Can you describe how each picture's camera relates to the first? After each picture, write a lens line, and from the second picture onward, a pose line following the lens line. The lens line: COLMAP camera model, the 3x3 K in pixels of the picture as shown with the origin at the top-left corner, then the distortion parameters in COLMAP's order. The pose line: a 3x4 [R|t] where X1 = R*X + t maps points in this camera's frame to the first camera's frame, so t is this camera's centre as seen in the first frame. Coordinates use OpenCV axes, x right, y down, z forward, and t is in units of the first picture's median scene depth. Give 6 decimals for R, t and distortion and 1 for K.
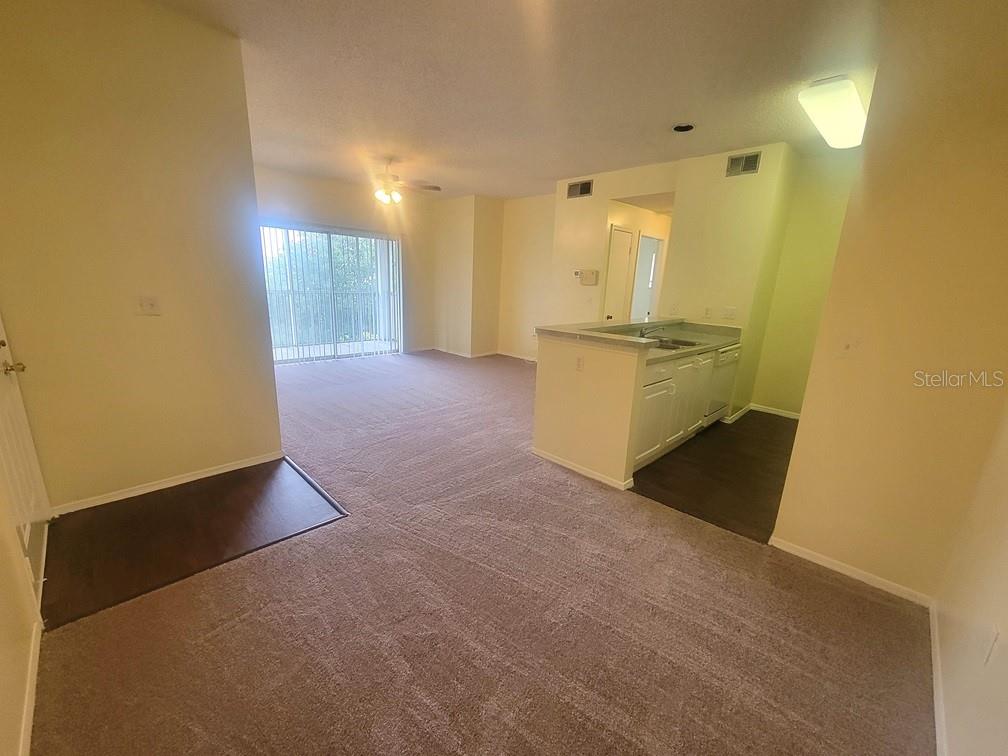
lens RADIAL K [[410.8, 0, 501.4], [0, 410.8, 383.9], [0, 0, 1]] dist [0.001560, -0.000341]
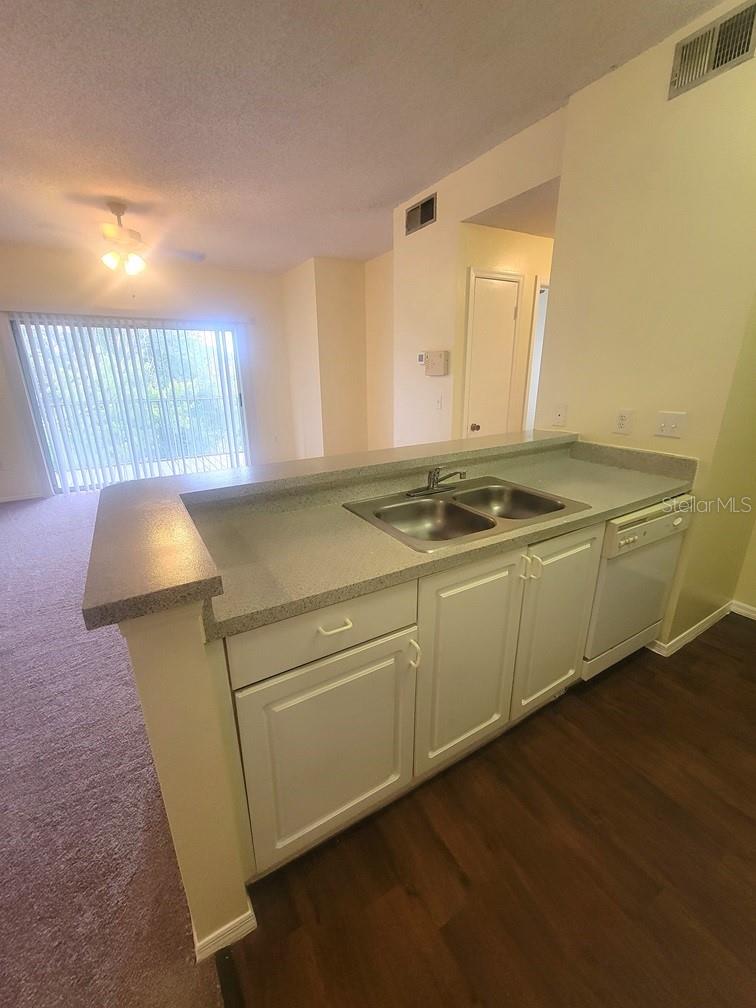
lens RADIAL K [[410.8, 0, 372.8], [0, 410.8, 501.2], [0, 0, 1]] dist [0.001560, -0.000341]
pose [[0.968143, 0.021409, -0.249480, 0.319547], [-0.008070, 0.998488, 0.054367, -0.100005], [0.250267, -0.050622, 0.966853, 0.431928]]
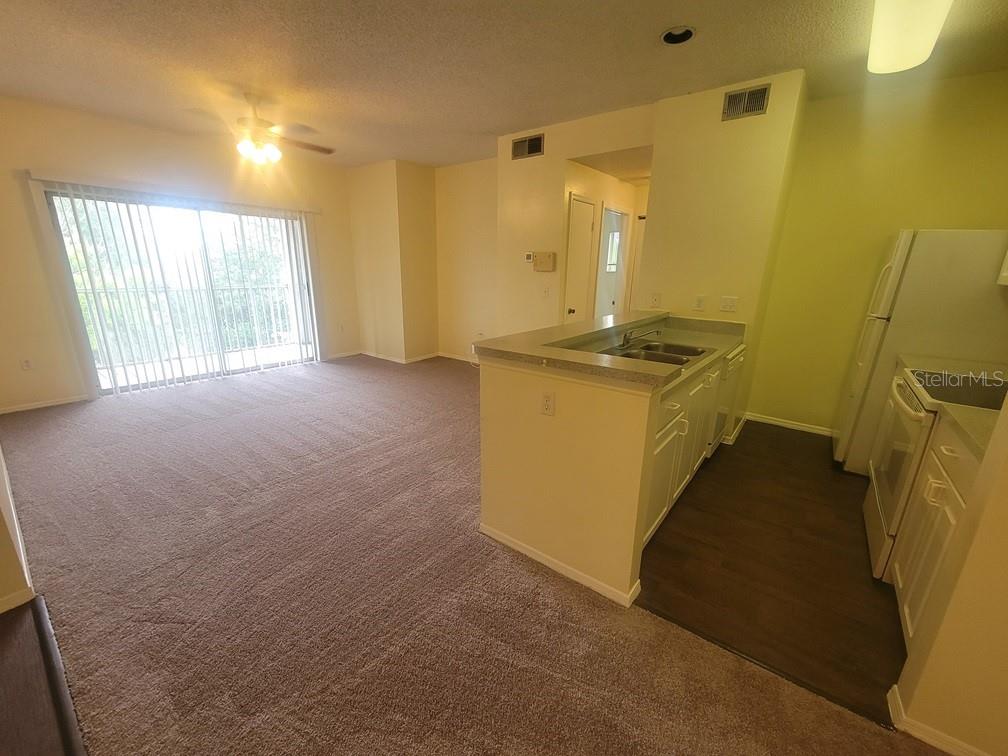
lens RADIAL K [[410.8, 0, 501.7], [0, 410.8, 384.0], [0, 0, 1]] dist [0.001560, -0.000341]
pose [[0.992031, -0.055397, 0.113163, 0.034083], [0.051708, 0.998039, 0.035288, -0.065641], [-0.114896, -0.029156, 0.992950, 0.253594]]
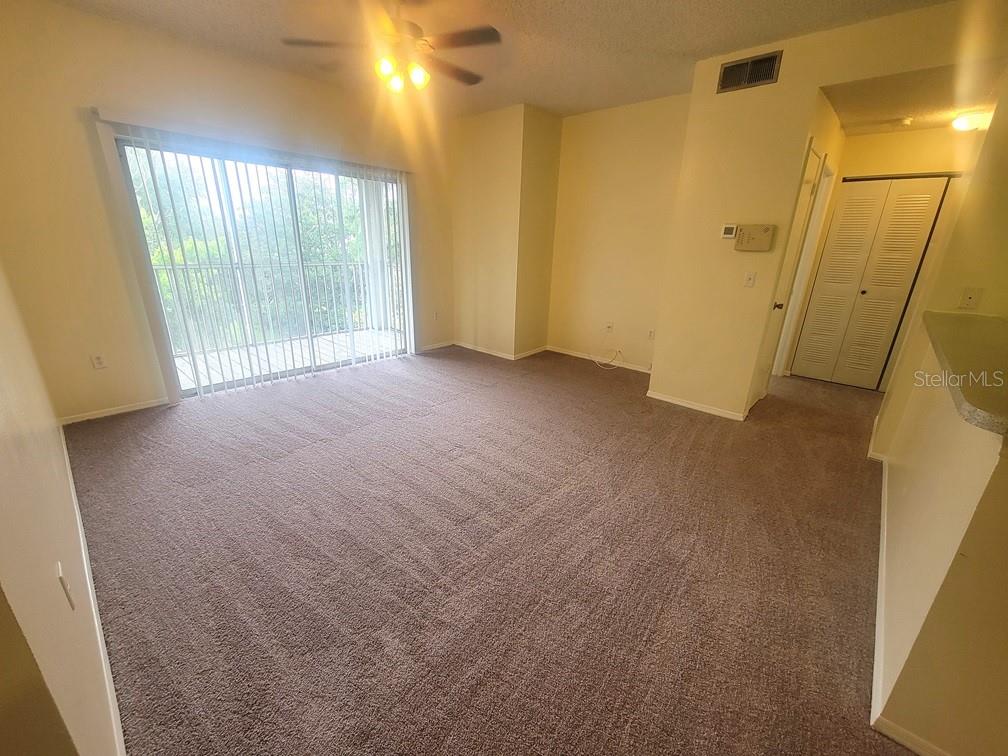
lens RADIAL K [[410.8, 0, 501.1], [0, 410.8, 382.9], [0, 0, 1]] dist [0.001560, -0.000341]
pose [[0.998775, -0.026756, 0.041634, -0.195231], [0.023082, 0.995996, 0.086367, -0.132532], [-0.043778, -0.085301, 0.995393, 0.491339]]
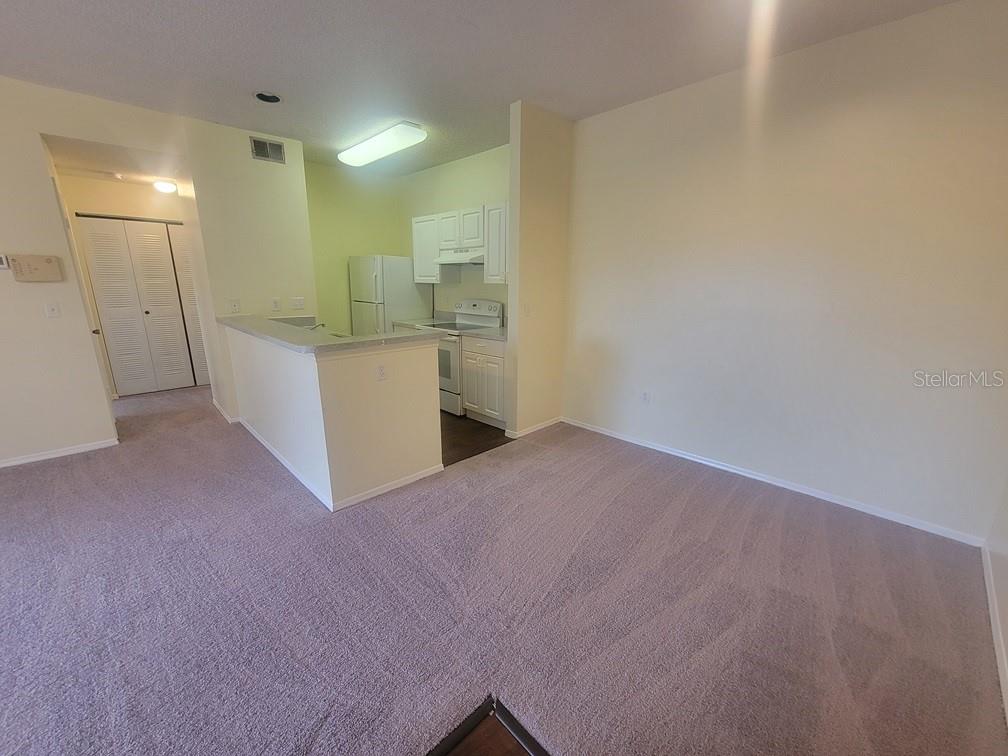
lens RADIAL K [[410.8, 0, 502.1], [0, 410.8, 382.5], [0, 0, 1]] dist [0.001560, -0.000341]
pose [[0.015775, -0.280803, 0.959636, -0.412198], [0.242527, 0.932169, 0.268779, -0.127606], [-0.970016, 0.228498, 0.082807, 0.431471]]
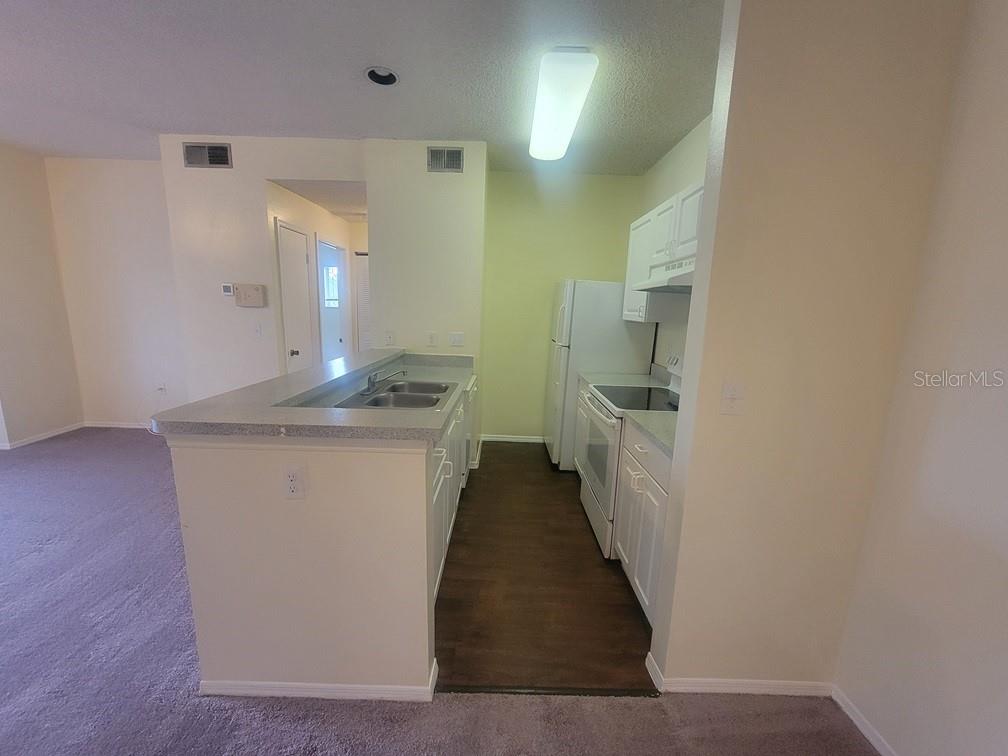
lens RADIAL K [[410.8, 0, 500.7], [0, 410.8, 383.5], [0, 0, 1]] dist [0.001560, -0.000341]
pose [[0.714759, -0.143213, 0.684550, 0.036020], [0.170806, 0.984915, 0.027709, -0.084062], [-0.678192, 0.097120, 0.728439, 0.315219]]
